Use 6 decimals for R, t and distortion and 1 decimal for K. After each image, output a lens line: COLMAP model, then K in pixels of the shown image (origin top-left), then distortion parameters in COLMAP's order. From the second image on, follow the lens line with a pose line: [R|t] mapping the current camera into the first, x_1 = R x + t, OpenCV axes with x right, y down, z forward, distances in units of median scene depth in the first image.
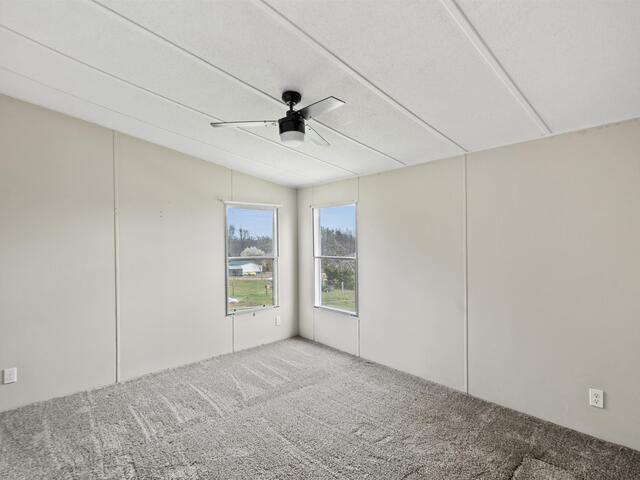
lens RADIAL K [[315.2, 0, 320.0], [0, 315.2, 240.0], [0, 0, 1]] dist [-0.000025, -0.006394]
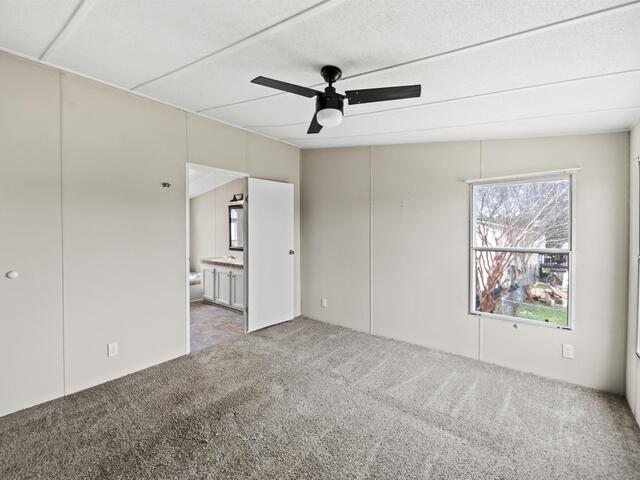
lens RADIAL K [[279.2, 0, 310.6], [0, 279.2, 238.4], [0, 0, 1]] dist [0.019082, -0.012395]
pose [[0.141494, 0.023390, -0.989663, 0.398194], [0.007463, 0.999667, 0.024693, 0.012016], [0.989911, -0.010880, 0.141273, 0.466014]]
